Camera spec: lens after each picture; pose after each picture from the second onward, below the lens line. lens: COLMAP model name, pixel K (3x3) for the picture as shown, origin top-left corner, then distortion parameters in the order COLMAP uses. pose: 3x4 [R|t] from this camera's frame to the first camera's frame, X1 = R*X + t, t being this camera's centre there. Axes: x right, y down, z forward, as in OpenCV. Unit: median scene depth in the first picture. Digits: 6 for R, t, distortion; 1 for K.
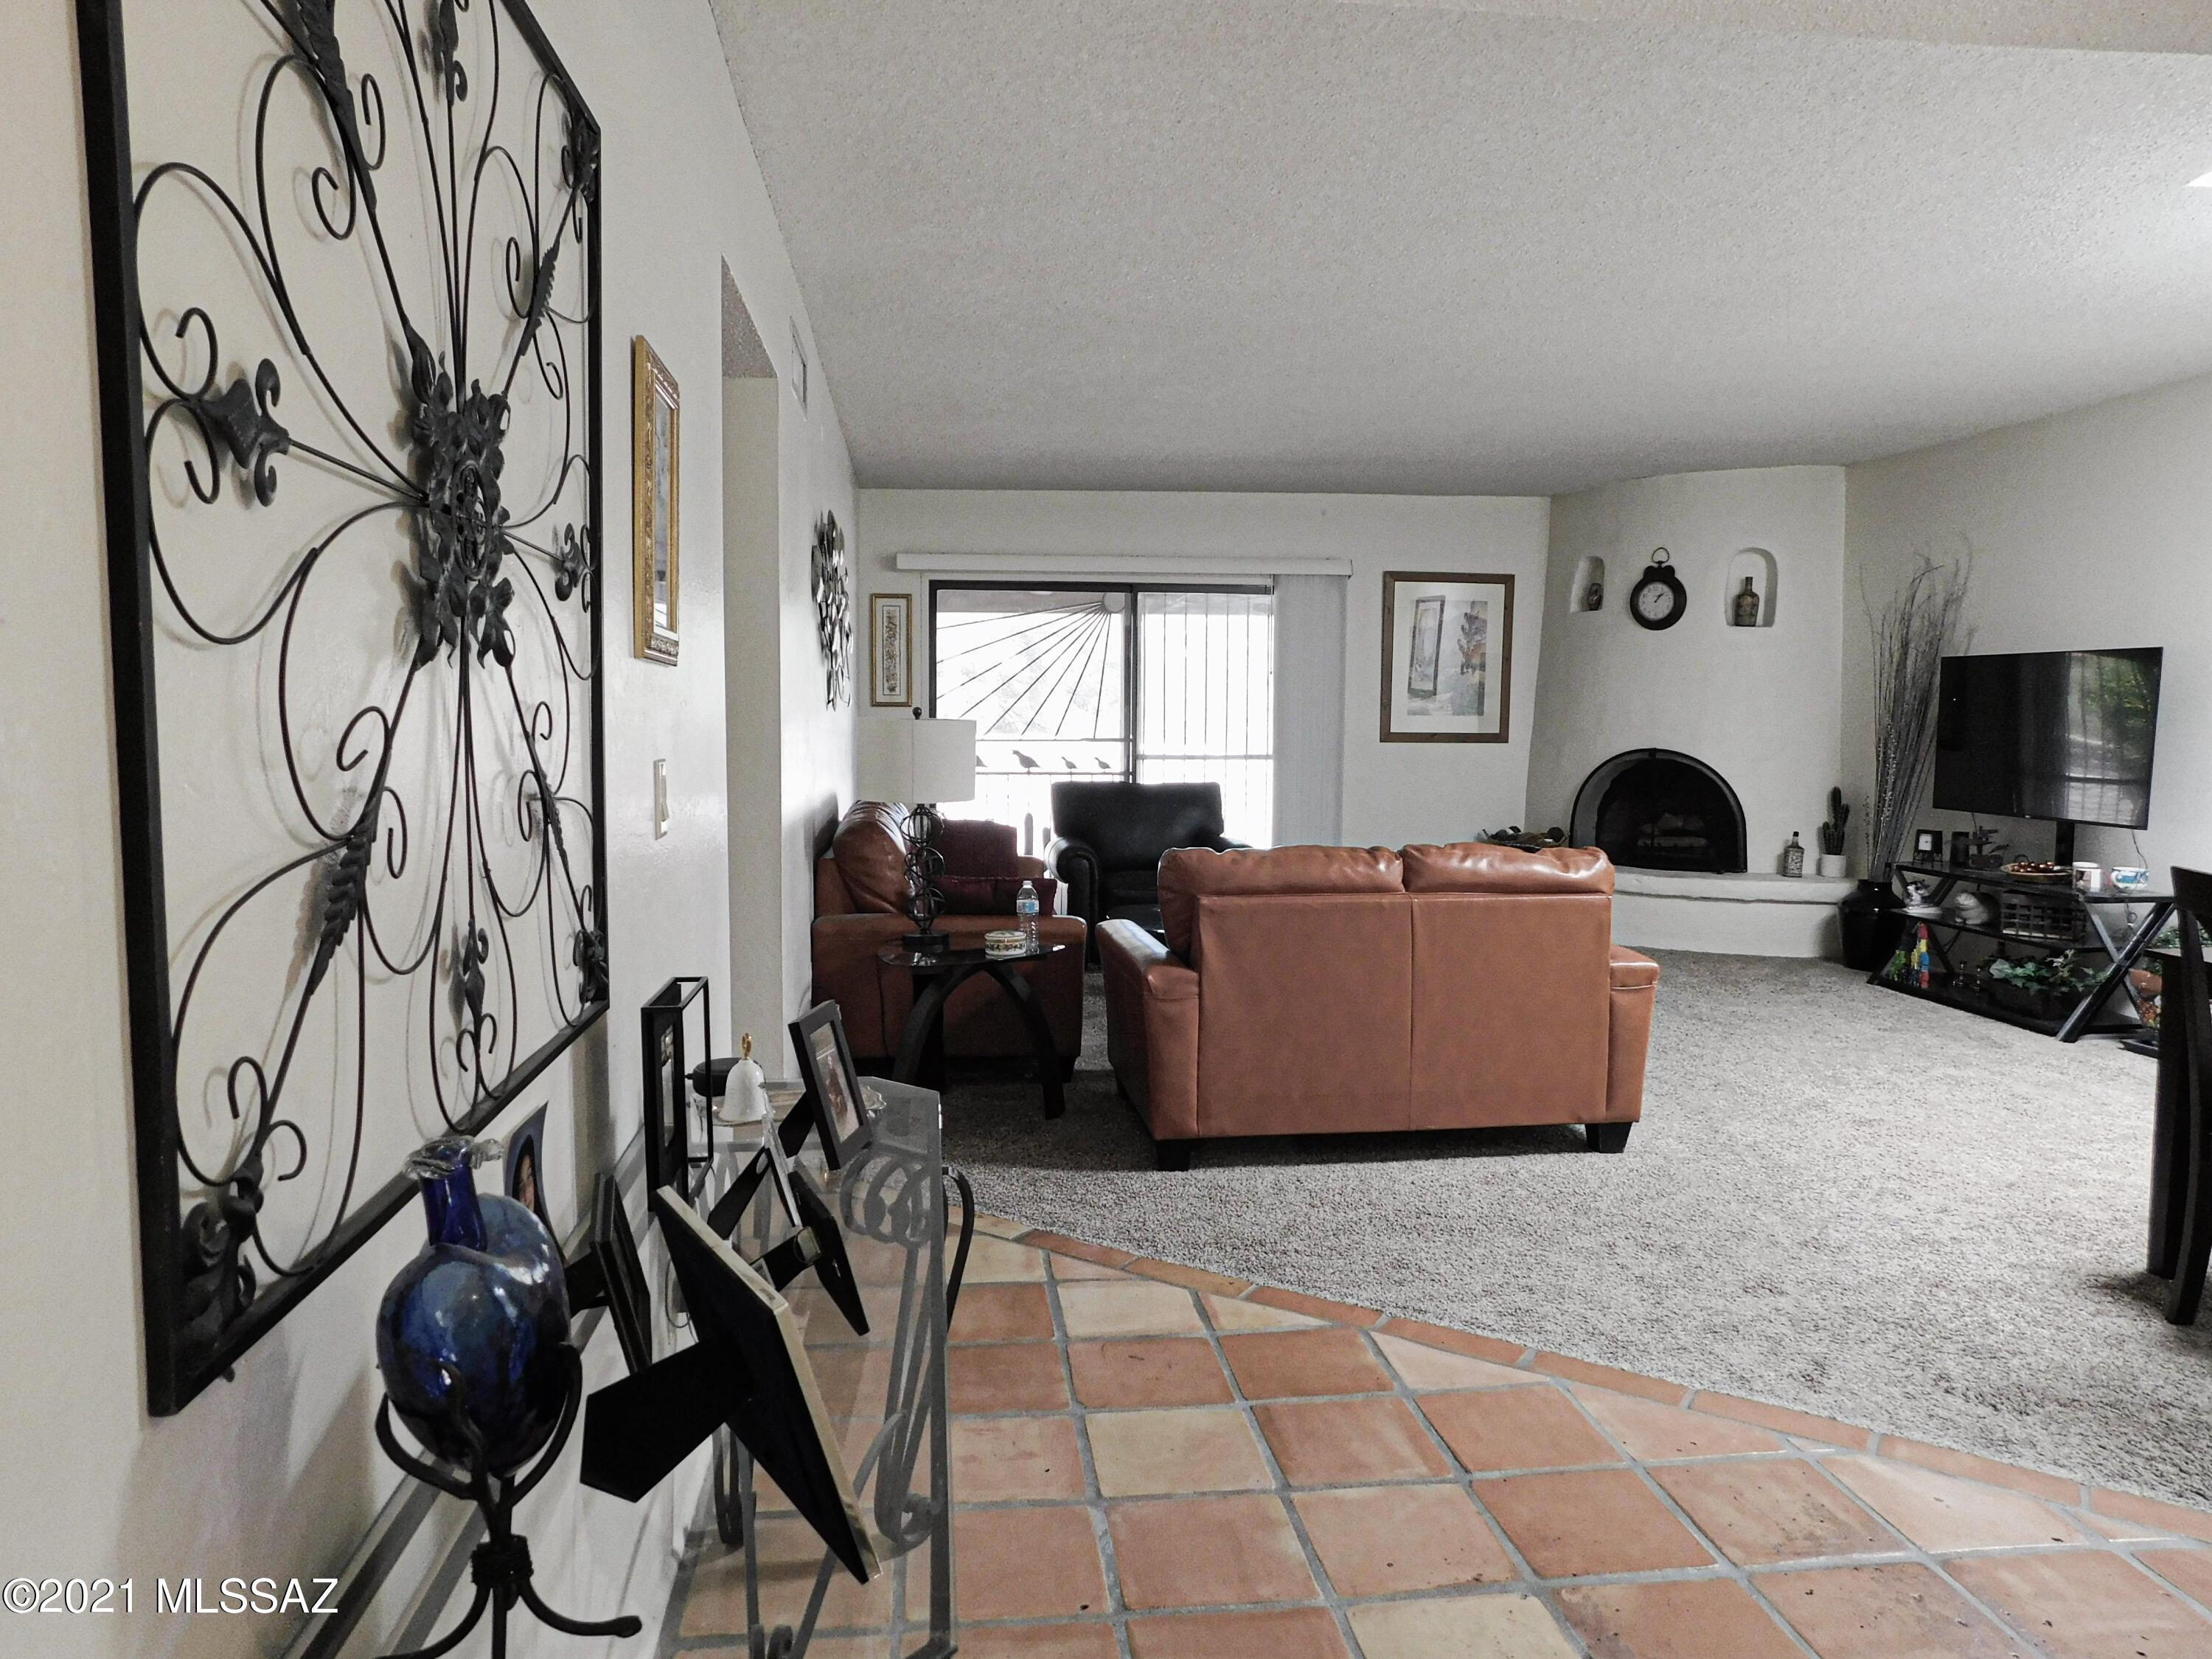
lens RADIAL K [[1456.3, 0, 1106.0], [0, 1456.3, 829.5], [0, 0, 1]] dist [-0.063542, 0.046603]
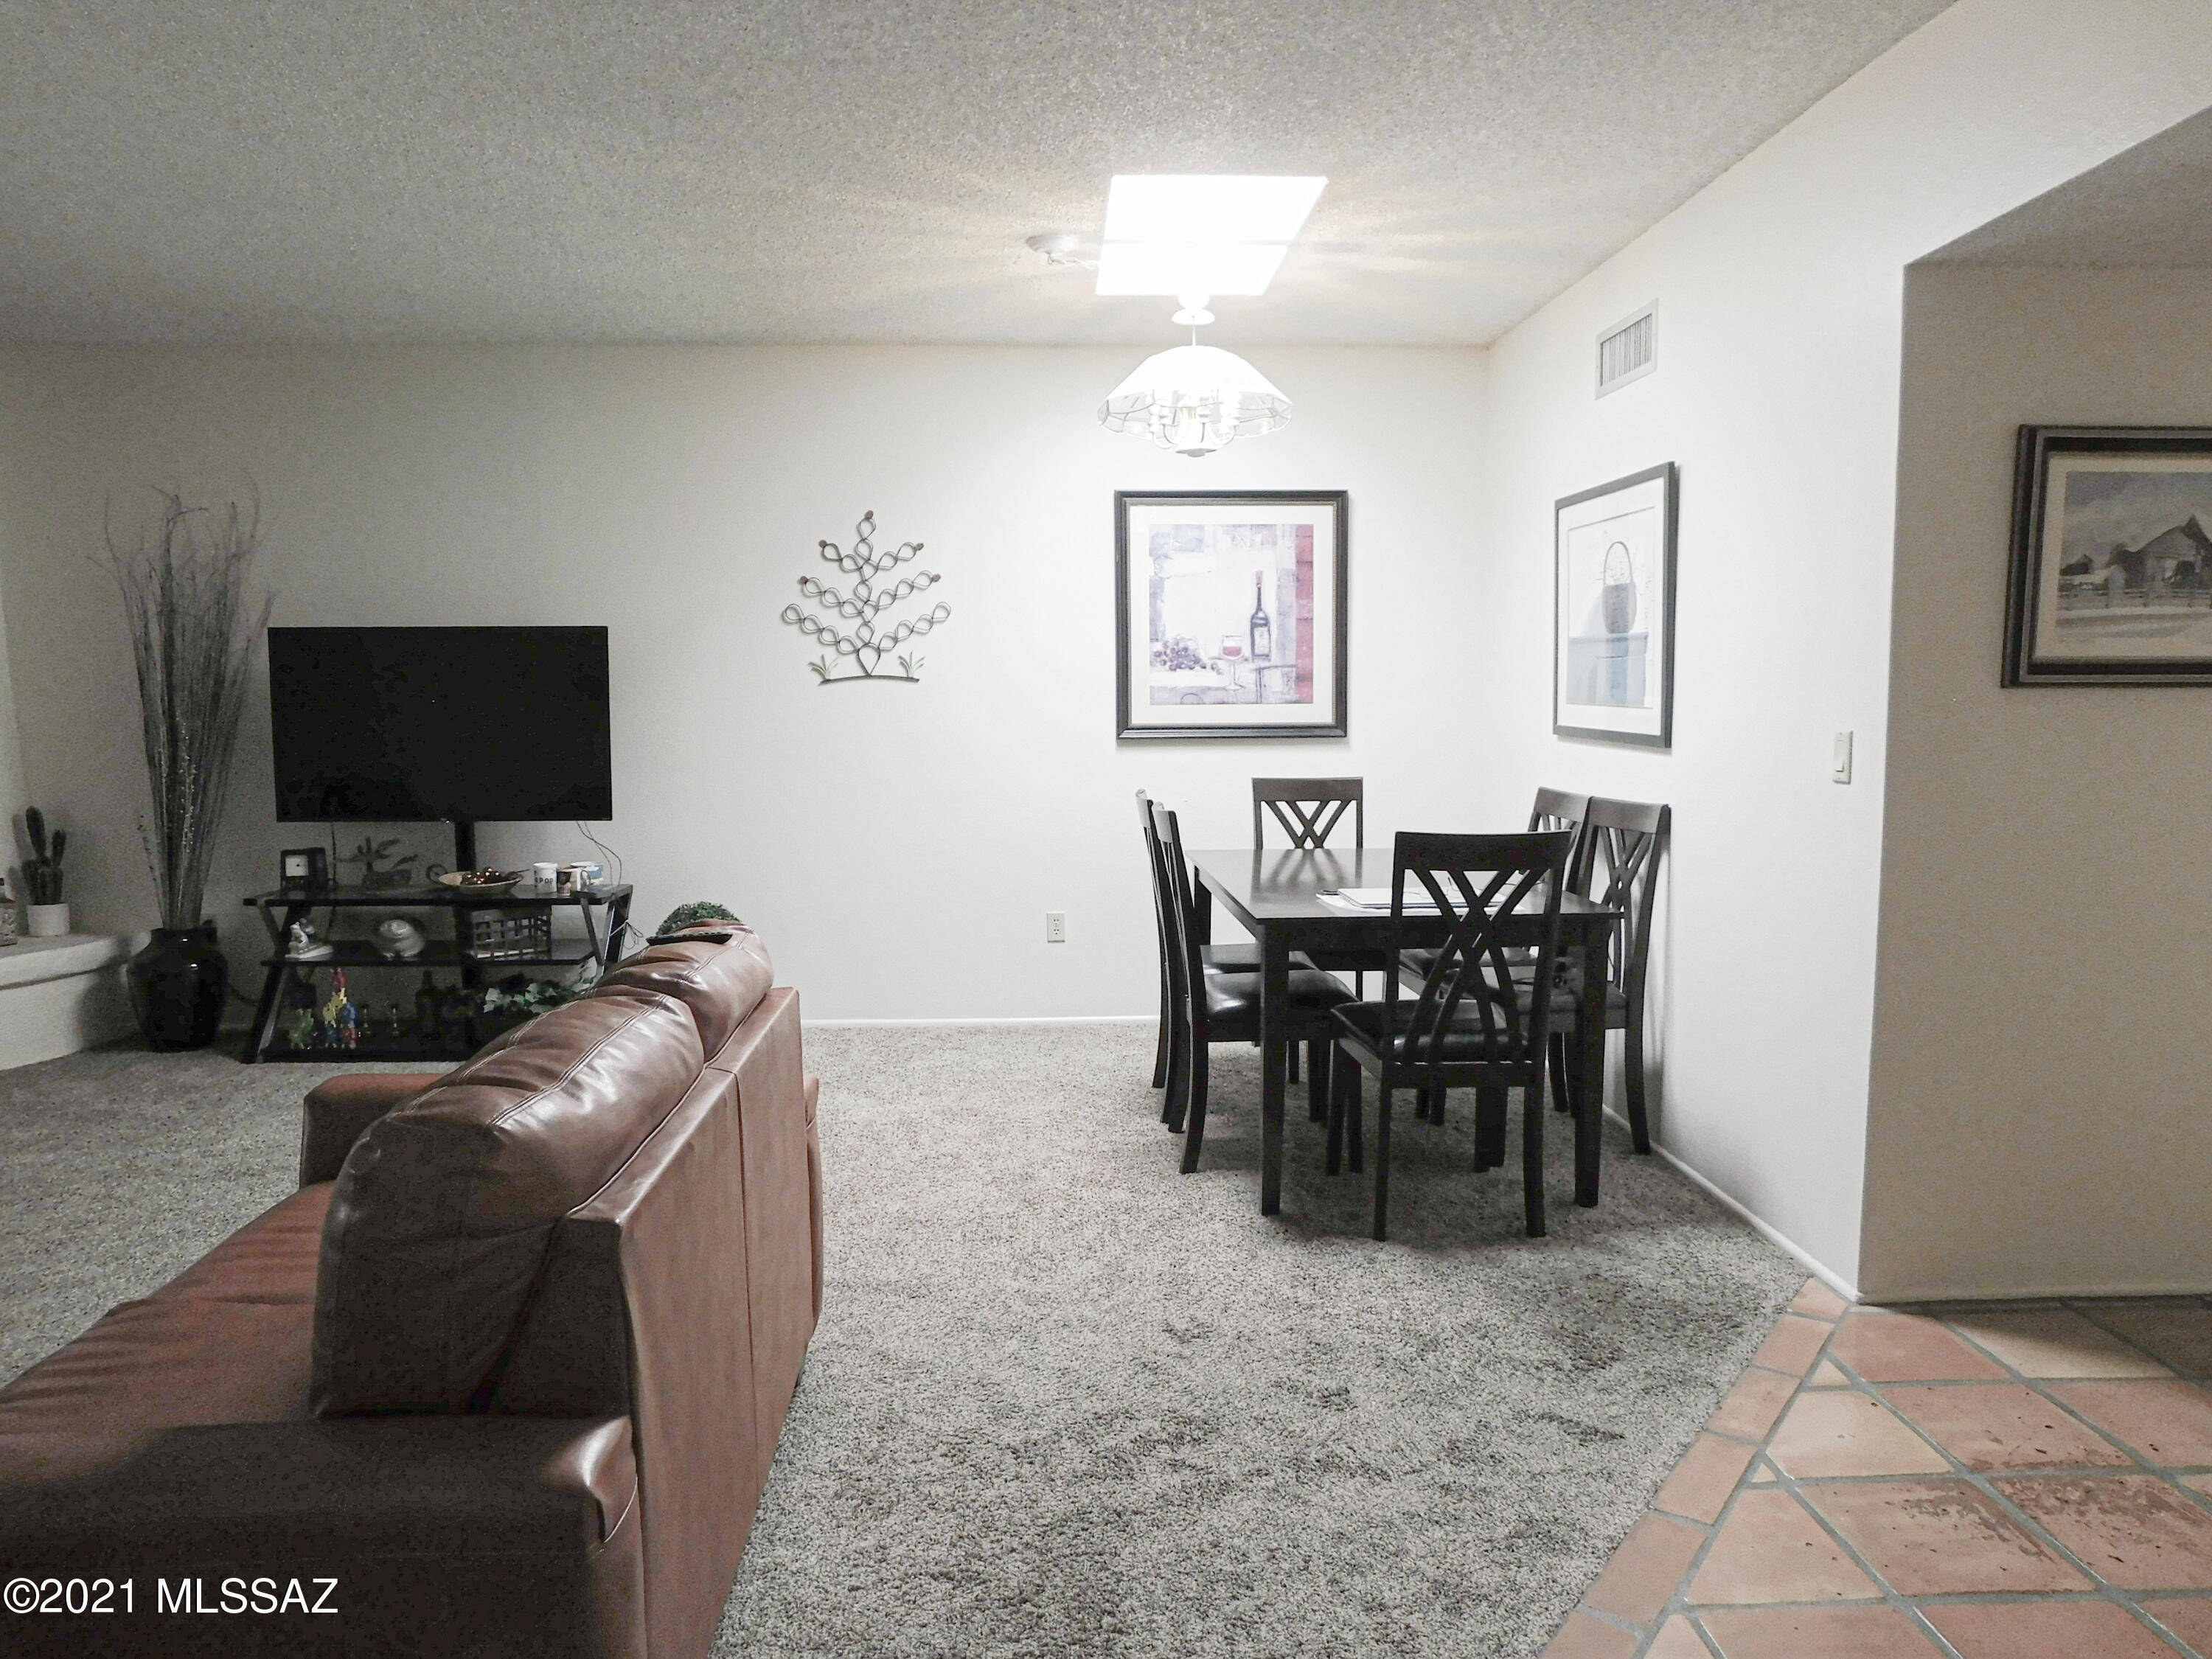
lens RADIAL K [[1456.3, 0, 1106.0], [0, 1456.3, 829.5], [0, 0, 1]] dist [-0.063542, 0.046603]
pose [[0.079280, -0.092491, 0.992552, -0.152532], [0.086703, 0.992553, 0.085566, -0.037015], [-0.993075, 0.079274, 0.086709, 0.469345]]
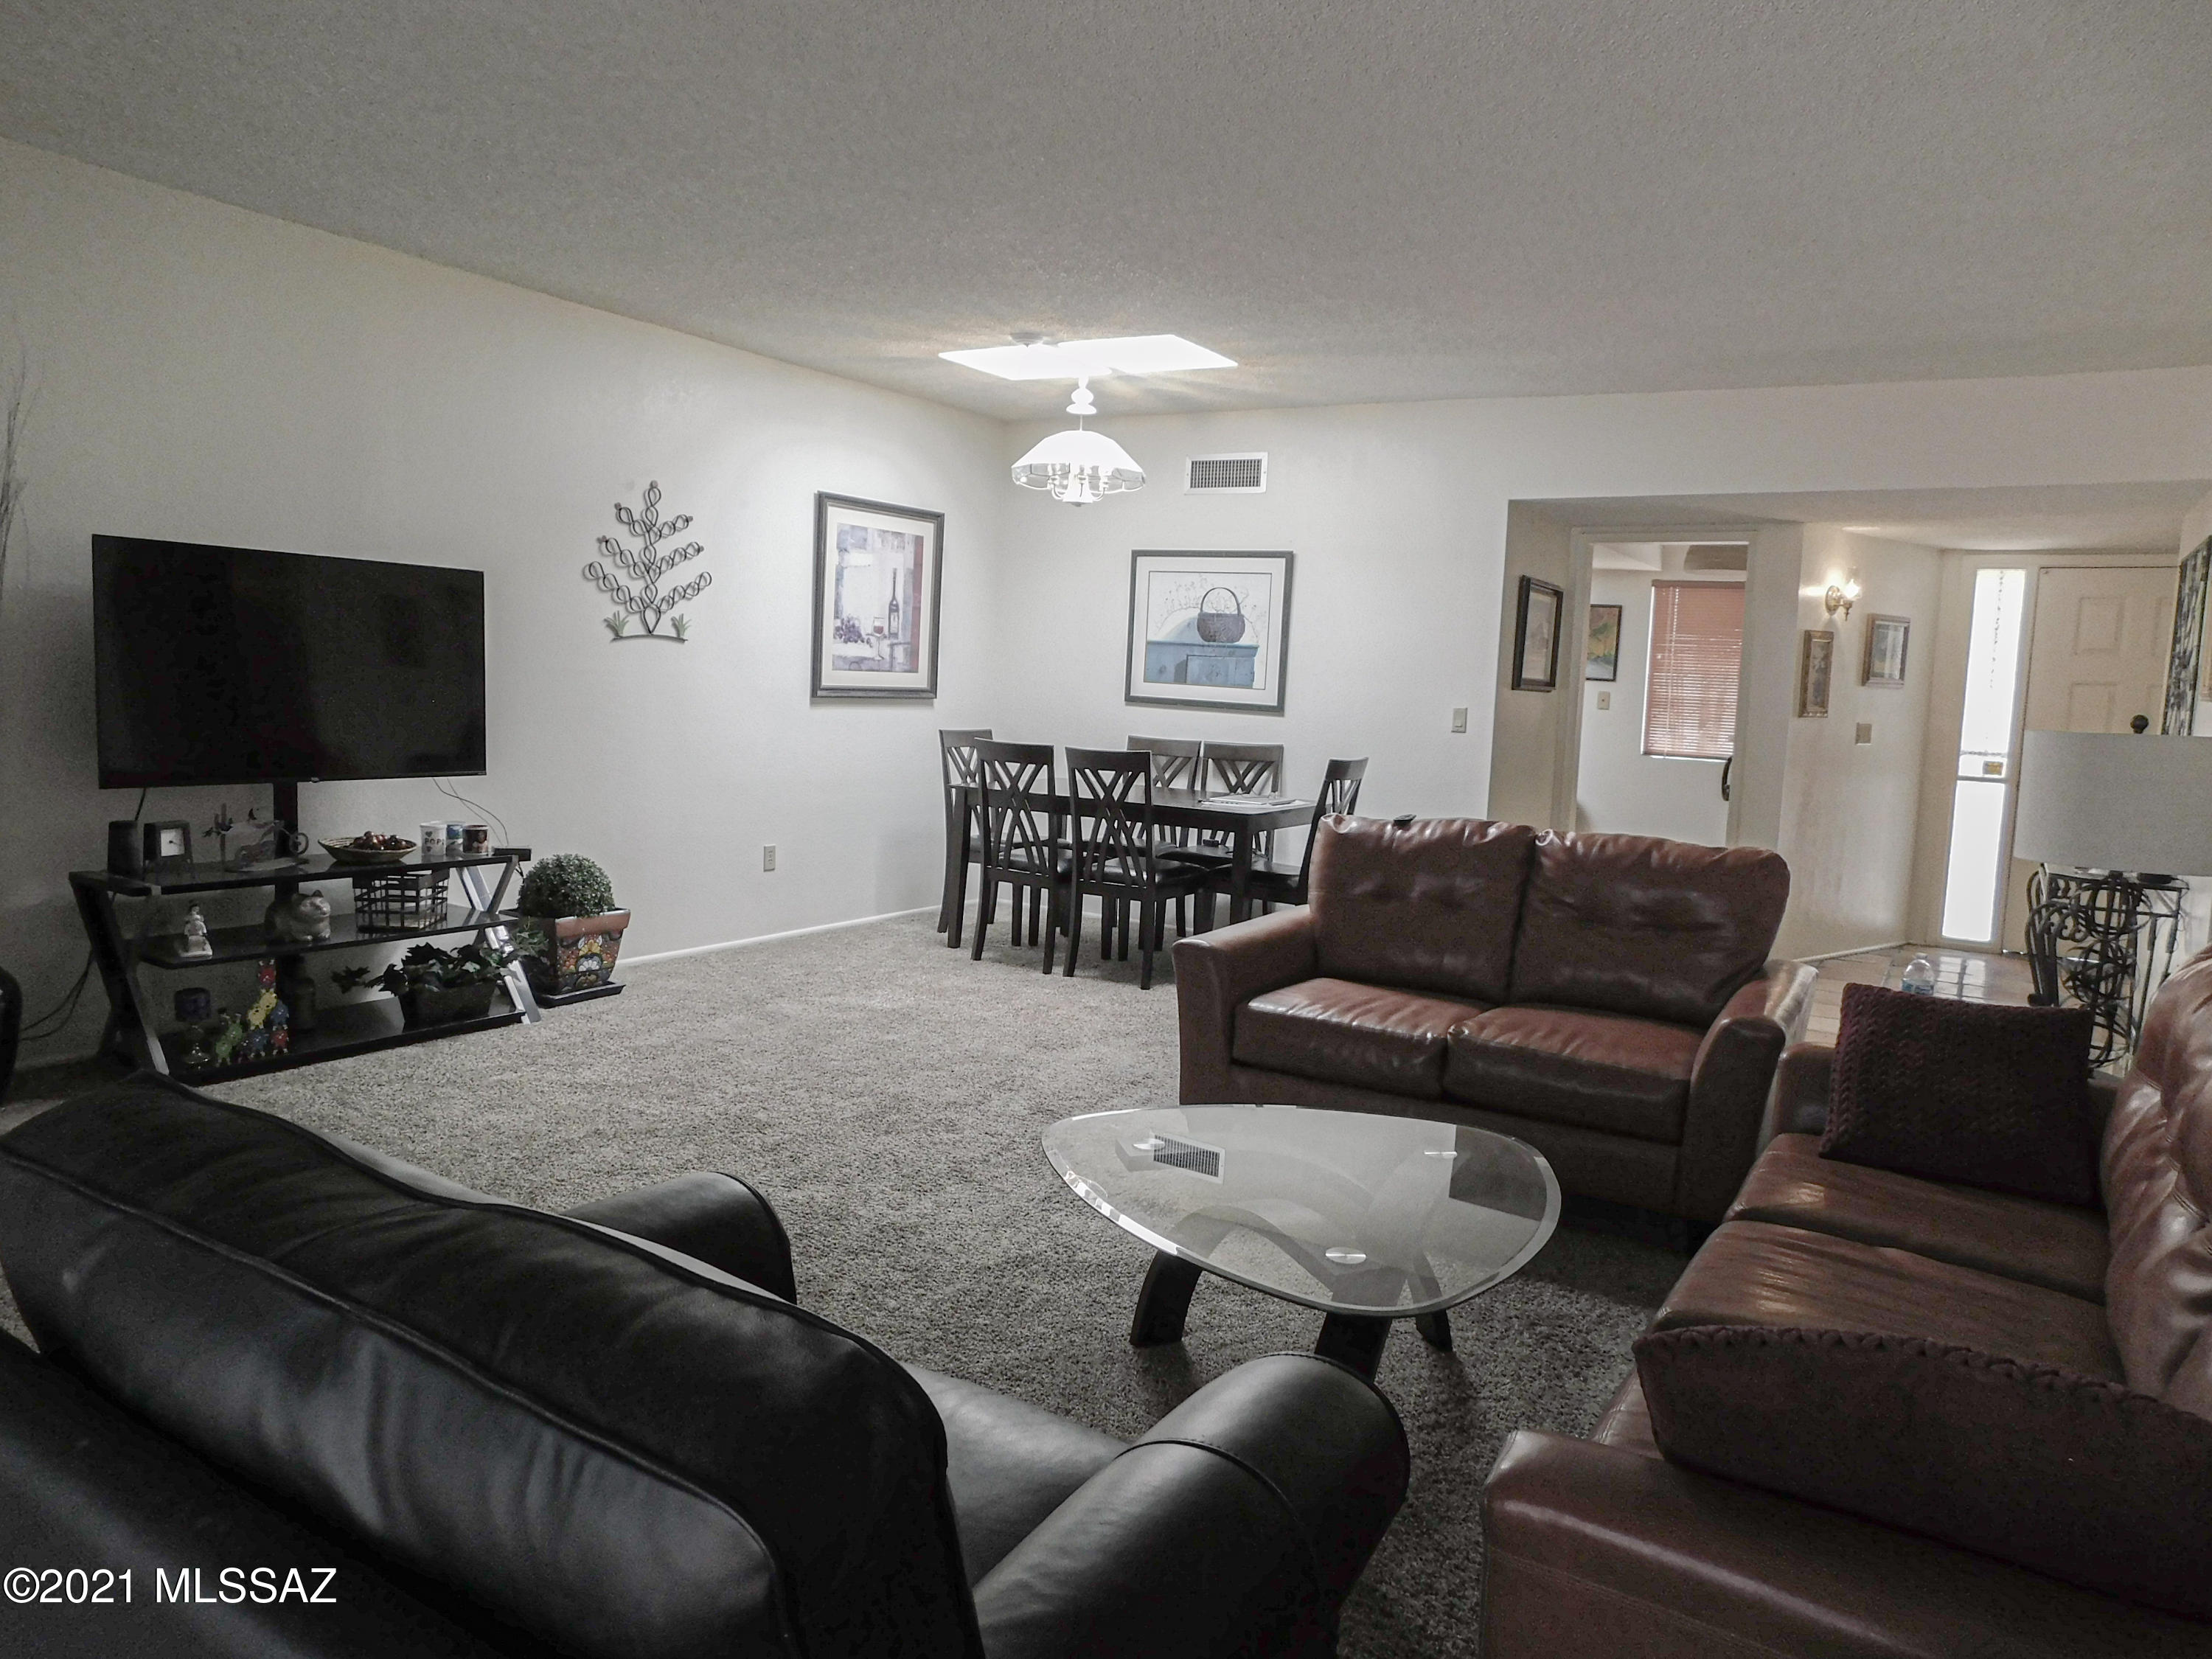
lens RADIAL K [[1456.3, 0, 1106.0], [0, 1456.3, 829.5], [0, 0, 1]] dist [-0.063542, 0.046603]
pose [[-0.773585, -0.100519, 0.625669, -0.114803], [0.008013, 0.985708, 0.168270, -0.091185], [-0.633641, 0.135185, -0.761724, 1.145932]]
